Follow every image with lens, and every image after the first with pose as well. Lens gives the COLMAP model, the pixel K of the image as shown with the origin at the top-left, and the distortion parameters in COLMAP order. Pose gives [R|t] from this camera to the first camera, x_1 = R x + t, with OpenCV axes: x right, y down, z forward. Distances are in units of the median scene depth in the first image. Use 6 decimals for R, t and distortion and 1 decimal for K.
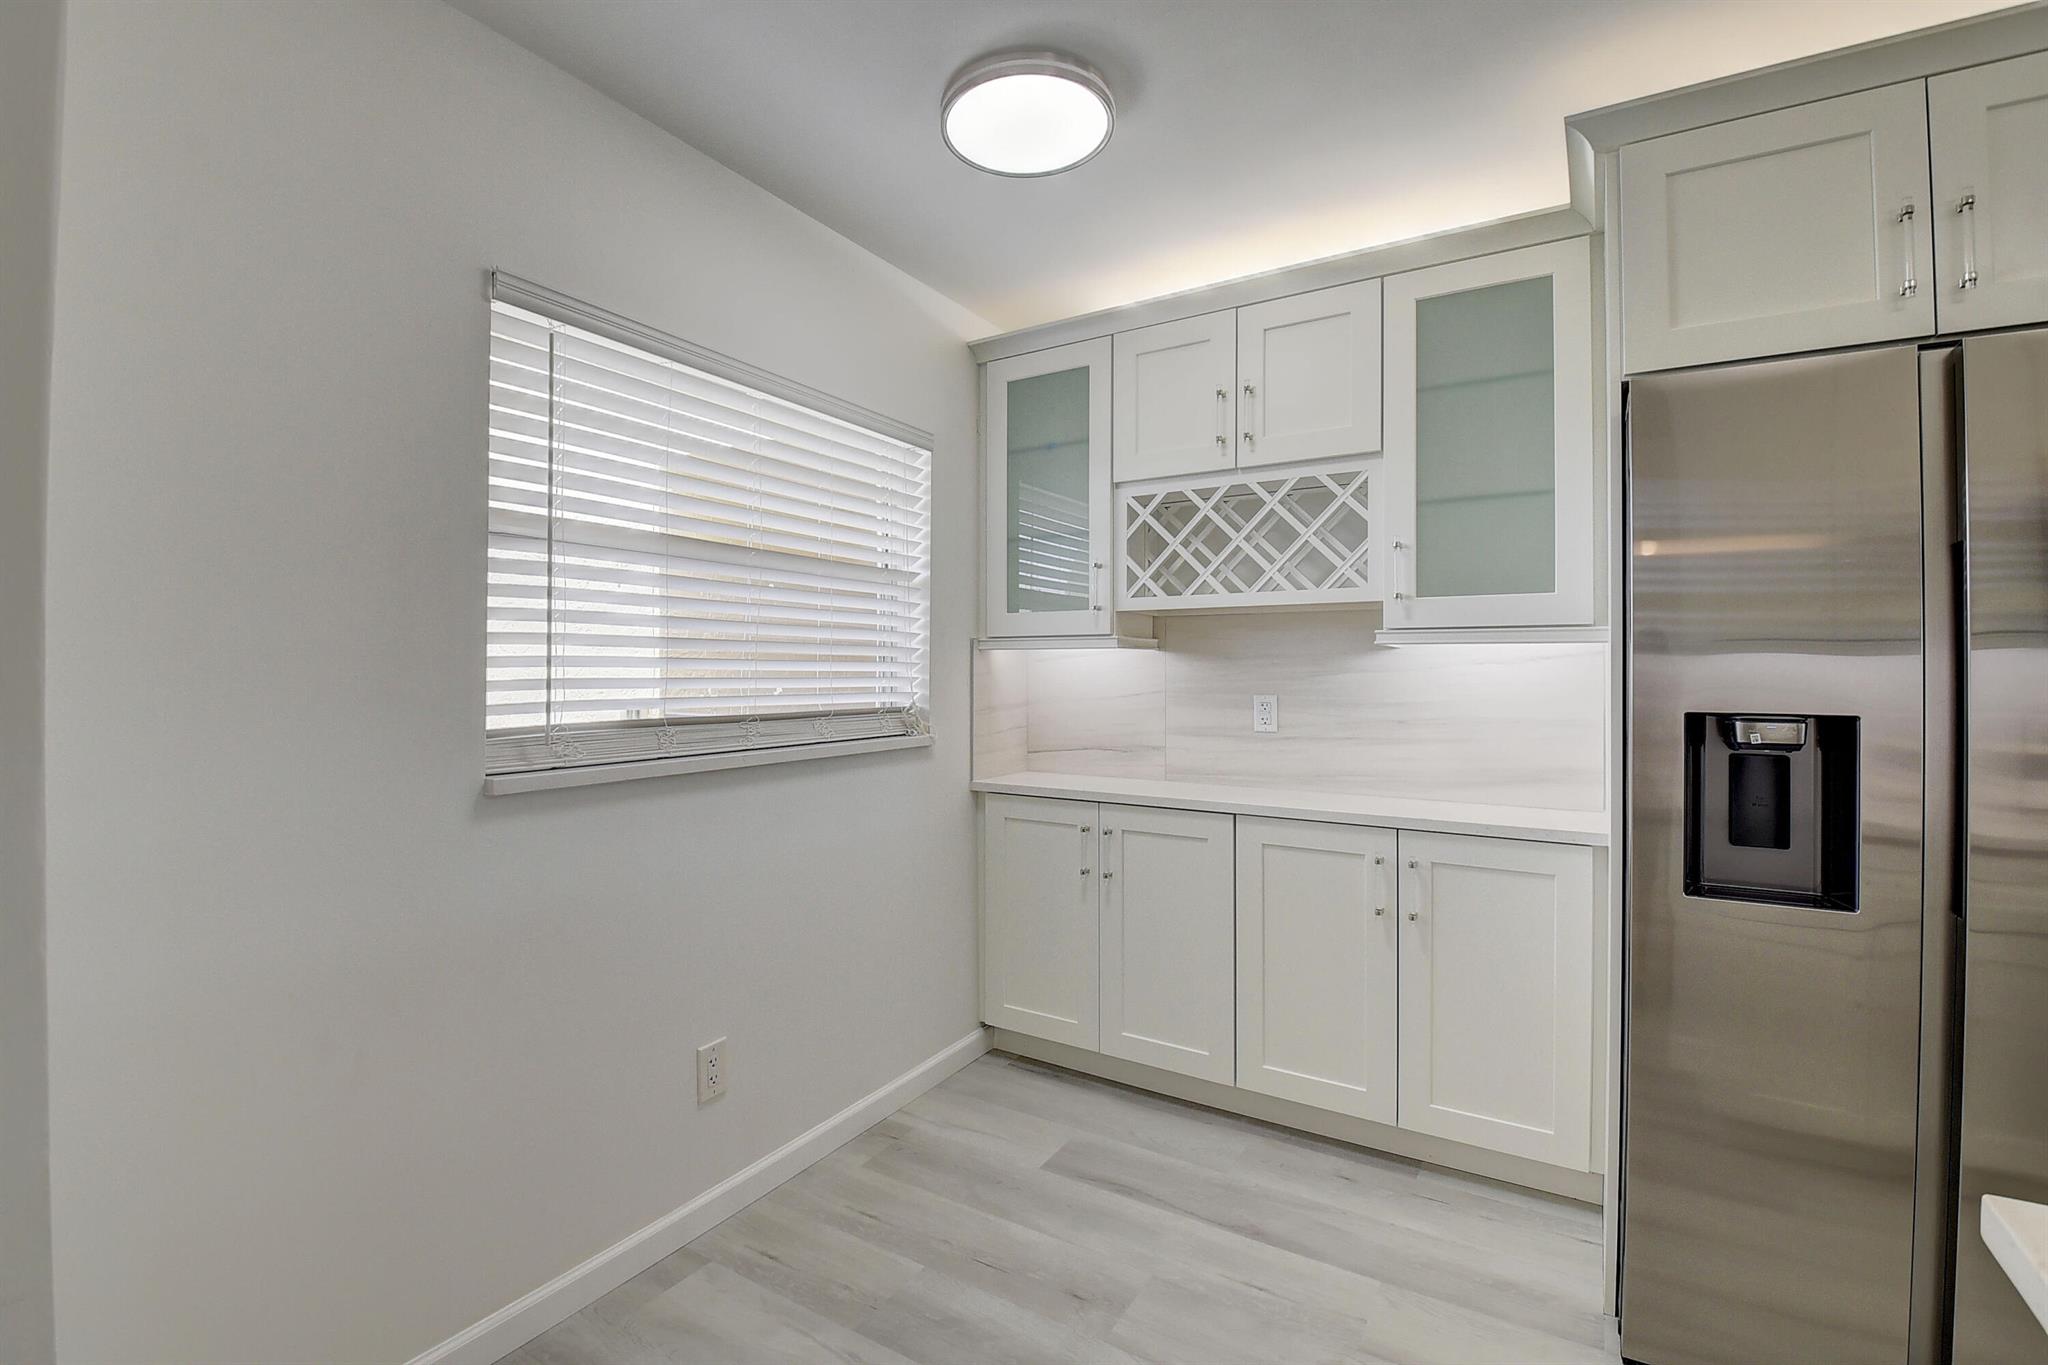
lens RADIAL K [[898.9, 0, 1020.5], [0, 898.9, 655.9], [0, 0, 1]] dist [0.019326, -0.032614]
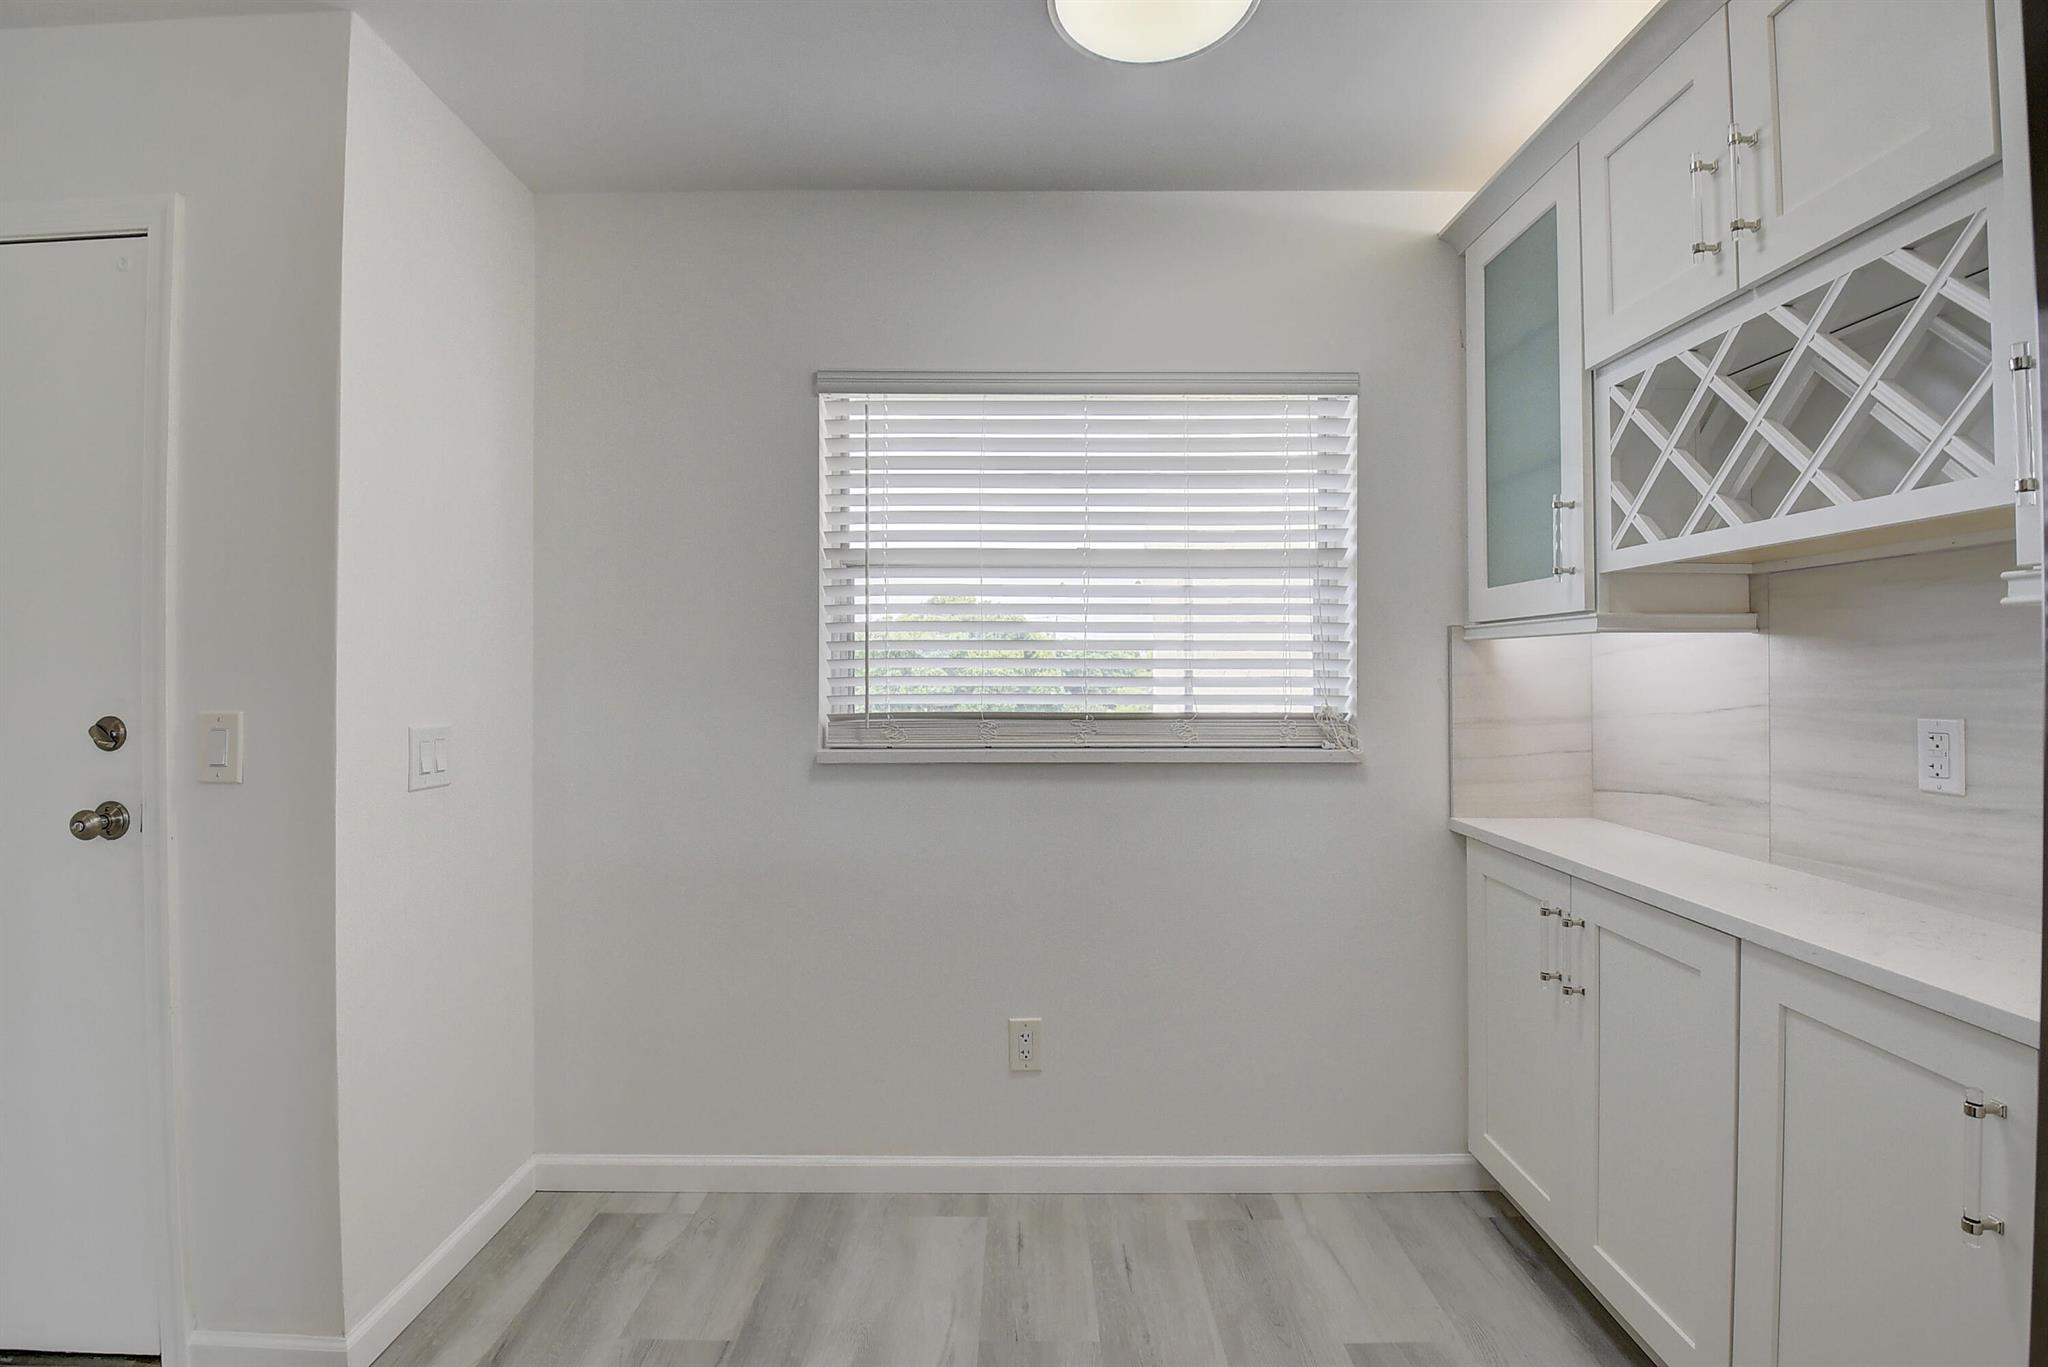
lens RADIAL K [[898.9, 0, 1020.5], [0, 898.9, 656.9], [0, 0, 1]] dist [0.019326, -0.032614]
pose [[0.529158, -0.013423, -0.848417, 0.427766], [0.015758, 0.999858, -0.005991, 0.005512], [0.848377, -0.010199, 0.529294, 0.330164]]
